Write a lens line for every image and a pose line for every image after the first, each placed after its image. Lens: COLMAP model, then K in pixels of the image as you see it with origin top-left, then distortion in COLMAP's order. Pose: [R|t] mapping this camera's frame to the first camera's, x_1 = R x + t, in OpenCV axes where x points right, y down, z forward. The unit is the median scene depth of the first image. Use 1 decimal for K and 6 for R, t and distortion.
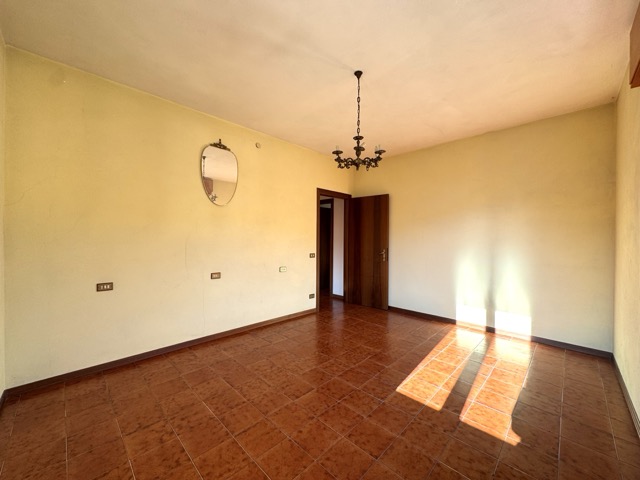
lens RADIAL K [[255.4, 0, 317.6], [0, 255.4, 240.9], [0, 0, 1]] dist [-0.001459, -0.000134]
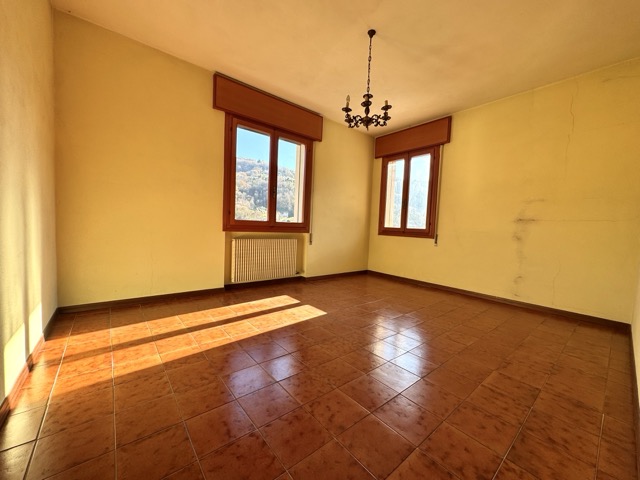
lens RADIAL K [[255.4, 0, 316.3], [0, 255.4, 241.1], [0, 0, 1]] dist [-0.001459, -0.000134]
pose [[-0.993128, -0.058533, 0.101345, 0.201281], [-0.051321, 0.996057, 0.072367, 0.105766], [-0.105181, 0.066668, -0.992216, 1.801703]]
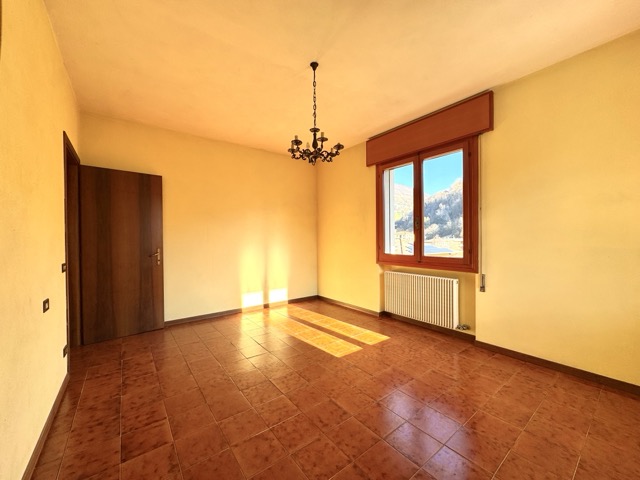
lens RADIAL K [[255.4, 0, 321.8], [0, 255.4, 239.7], [0, 0, 1]] dist [-0.001459, -0.000134]
pose [[0.133878, -0.015873, 0.990871, -0.710418], [0.018879, 0.999731, 0.013464, 0.009618], [-0.990818, 0.016904, 0.134142, 0.723863]]
